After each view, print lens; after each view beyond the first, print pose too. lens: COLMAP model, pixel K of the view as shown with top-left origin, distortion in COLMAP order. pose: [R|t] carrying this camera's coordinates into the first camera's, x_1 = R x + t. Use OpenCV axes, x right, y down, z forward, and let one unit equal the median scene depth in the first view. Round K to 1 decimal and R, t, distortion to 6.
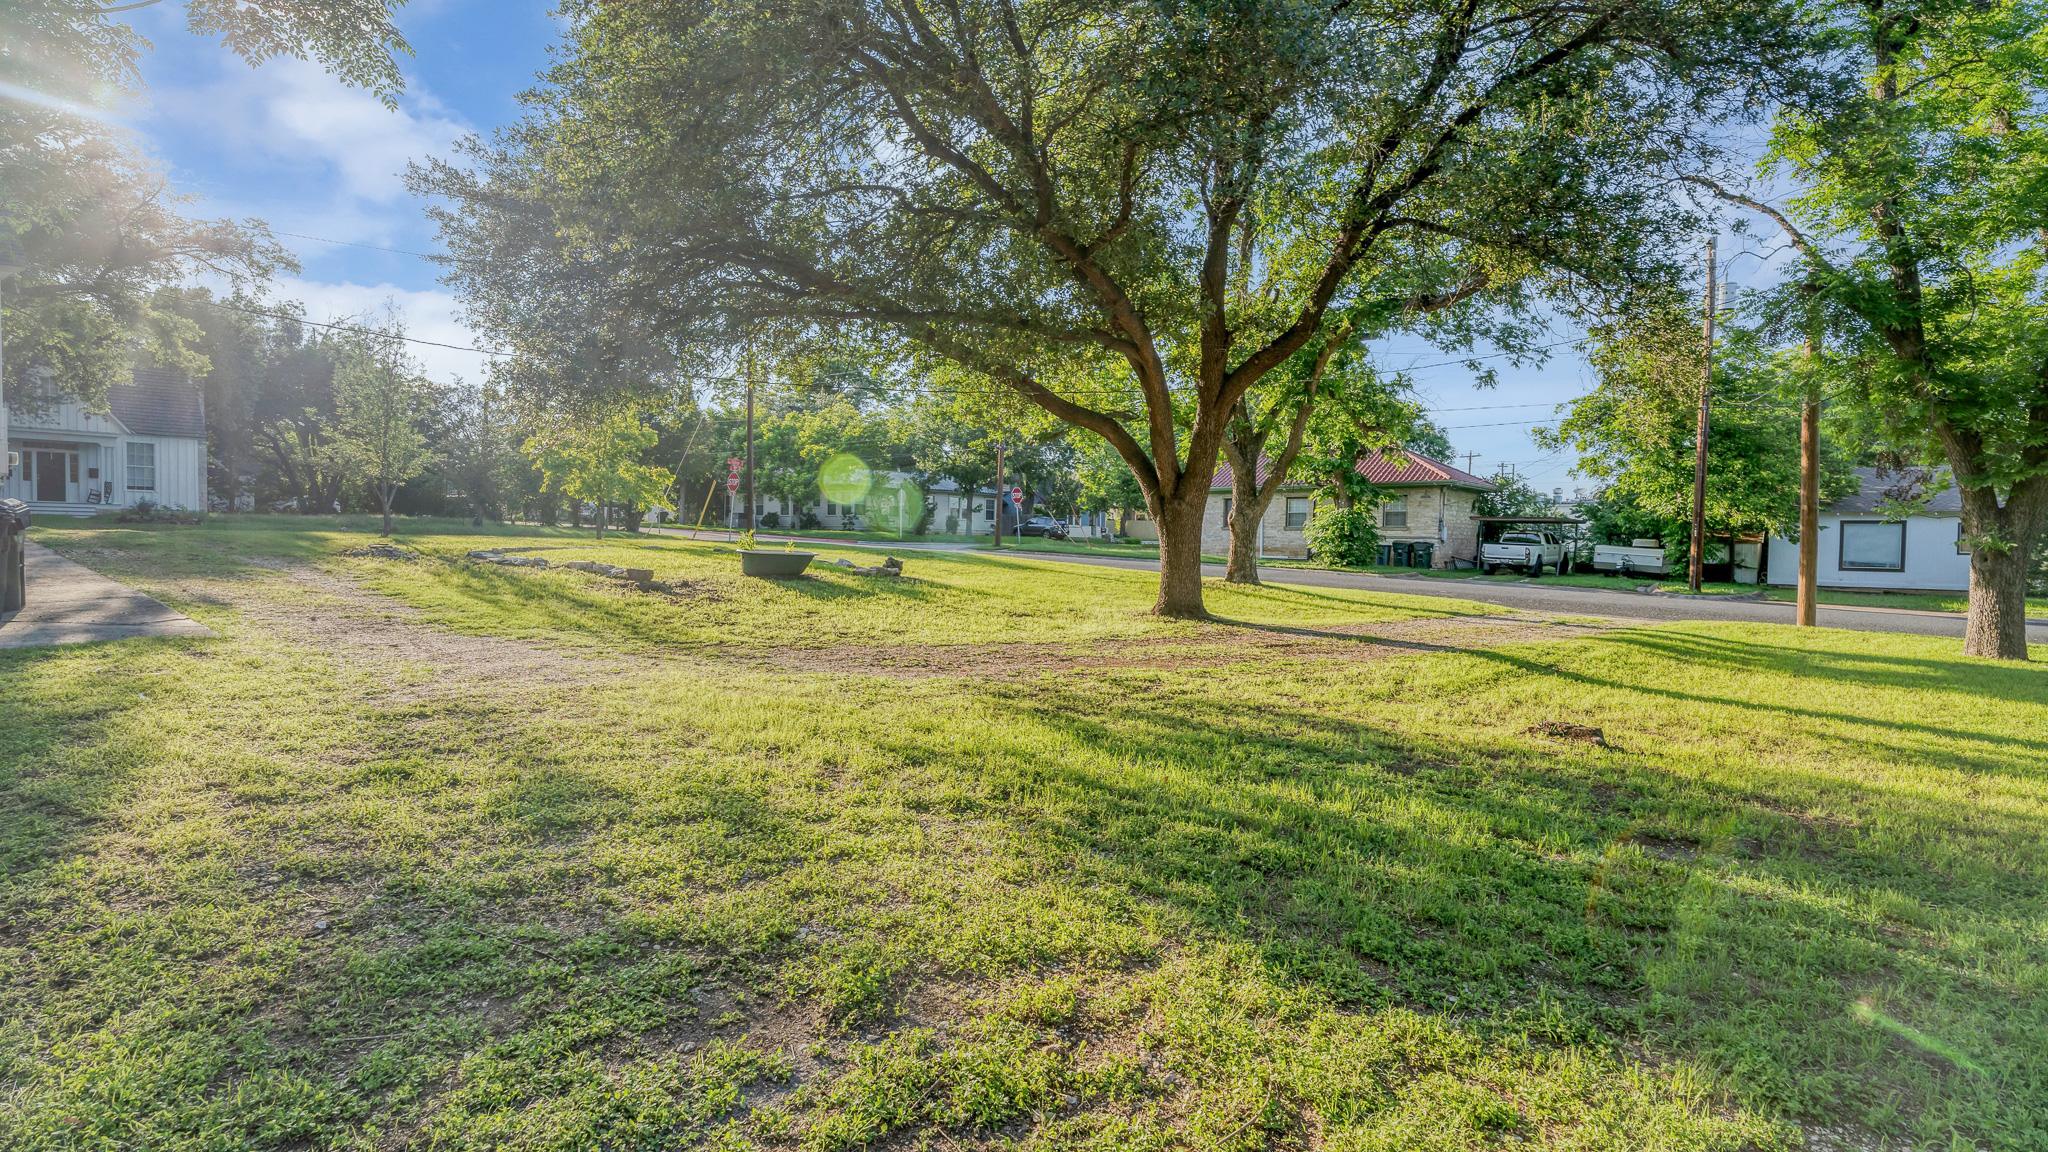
lens RADIAL K [[1021.1, 0, 1033.2], [0, 1021.1, 569.0], [0, 0, 1]] dist [-0.001487, -0.000010]
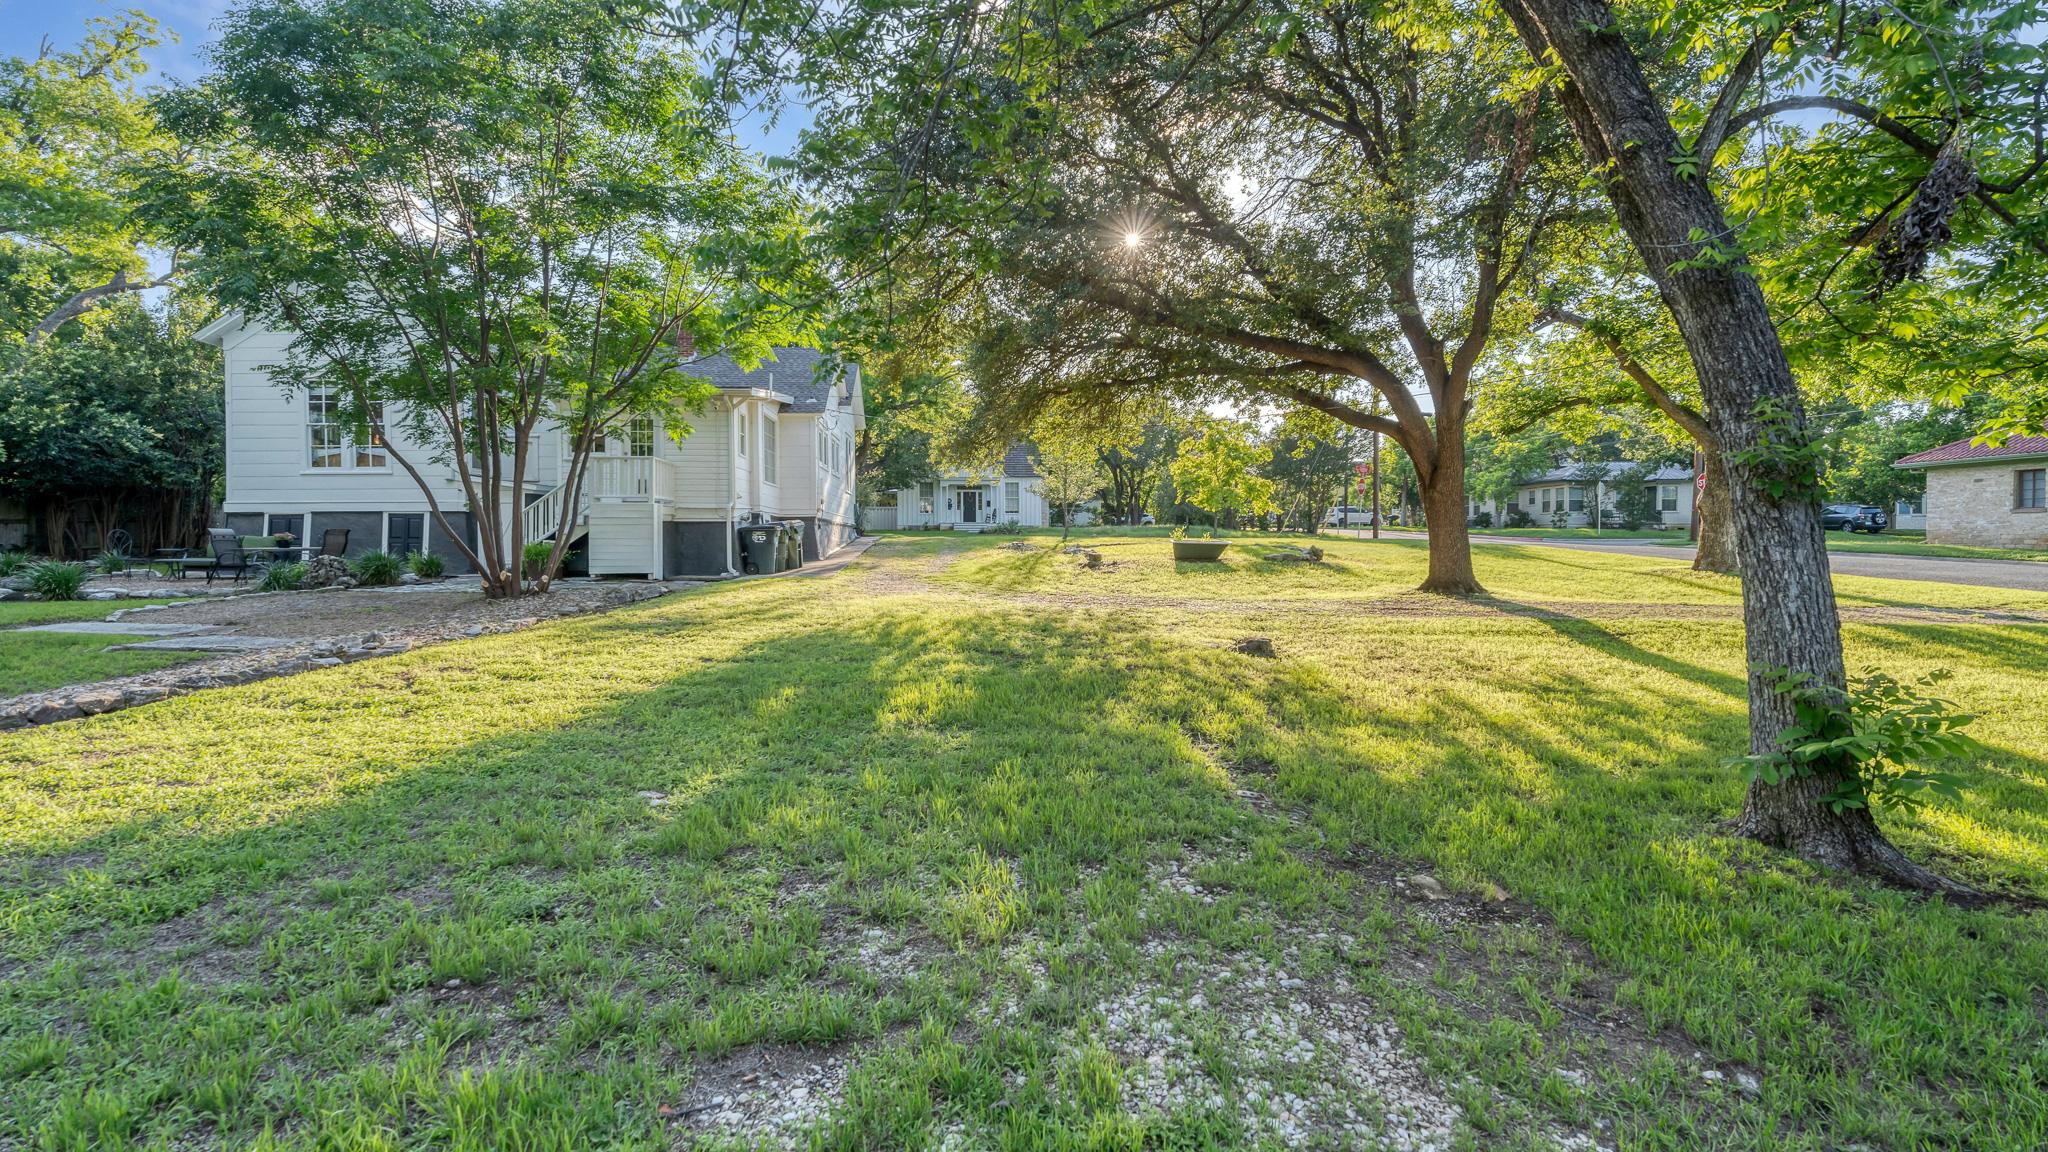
lens RADIAL K [[1021.1, 0, 1033.2], [0, 1021.1, 569.0], [0, 0, 1]] dist [-0.001487, -0.000010]
pose [[0.694389, 0.001829, -0.719597, 0.356540], [-0.005542, 0.999981, -0.002805, 0.014378], [0.719578, 0.005936, 0.694386, -0.054311]]
